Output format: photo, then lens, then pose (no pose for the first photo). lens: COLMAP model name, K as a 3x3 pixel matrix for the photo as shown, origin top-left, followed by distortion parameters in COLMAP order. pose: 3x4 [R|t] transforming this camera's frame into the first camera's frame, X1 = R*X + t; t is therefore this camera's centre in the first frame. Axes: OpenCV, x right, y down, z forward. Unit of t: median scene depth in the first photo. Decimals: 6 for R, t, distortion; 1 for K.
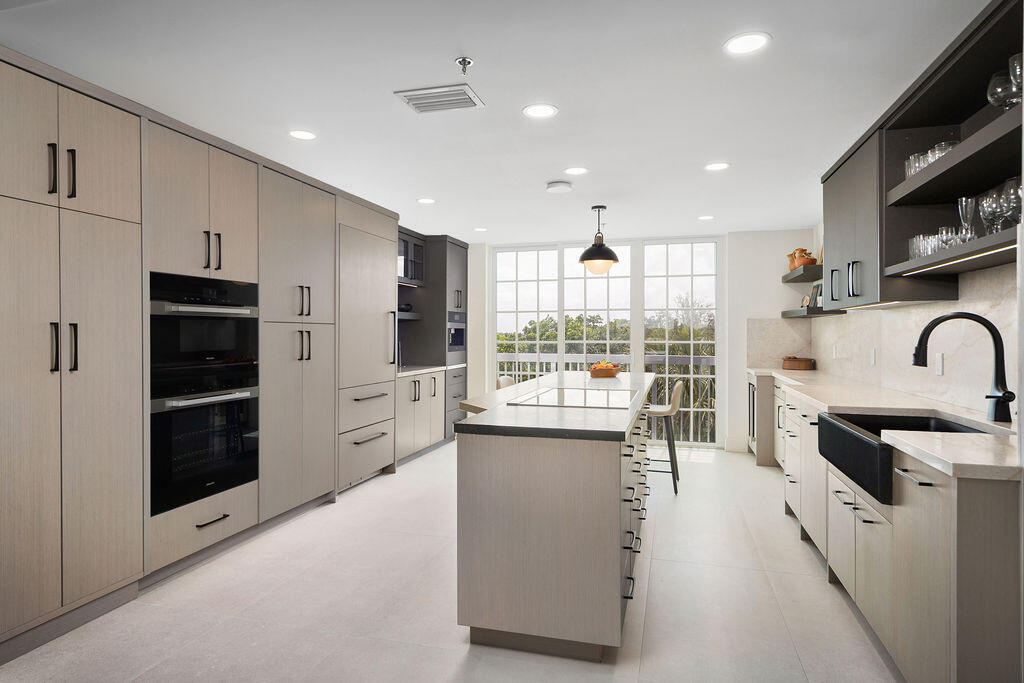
lens RADIAL K [[585.0, 0, 511.2], [0, 585.0, 341.6], [0, 0, 1]] dist [0.043421, -0.000576]
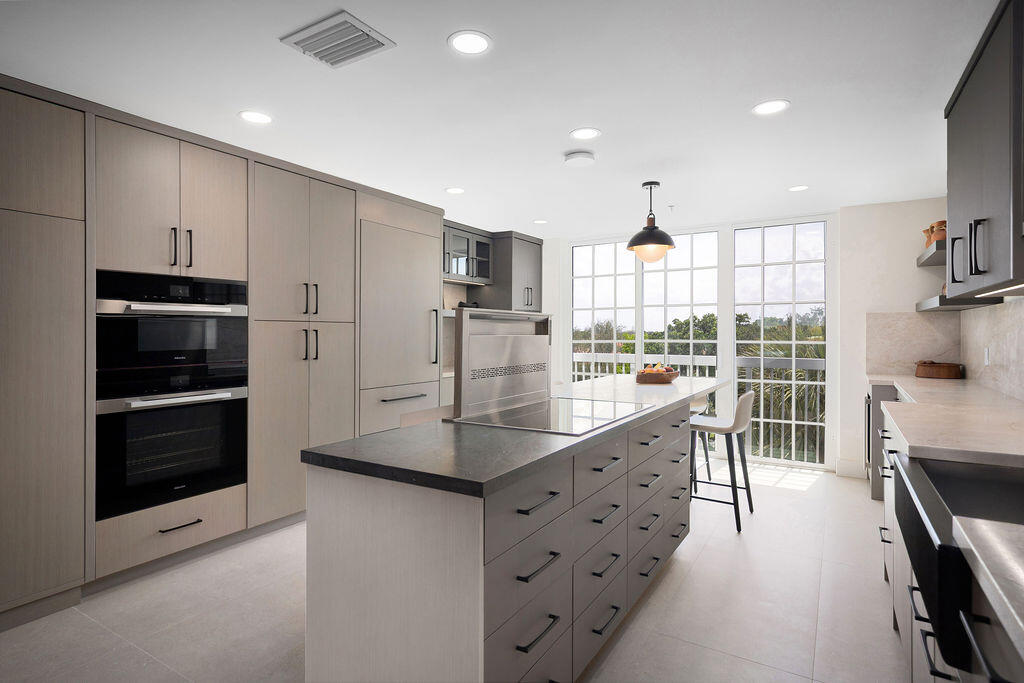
lens RADIAL K [[534.2, 0, 512.8], [0, 534.2, 337.2], [0, 0, 1]] dist [0.026876, 0.001319]
pose [[0.961406, 0.000225, -0.275134, 0.170992], [-0.001551, 0.999988, -0.004602, -0.001783], [0.275130, 0.004851, 0.961395, 0.193967]]
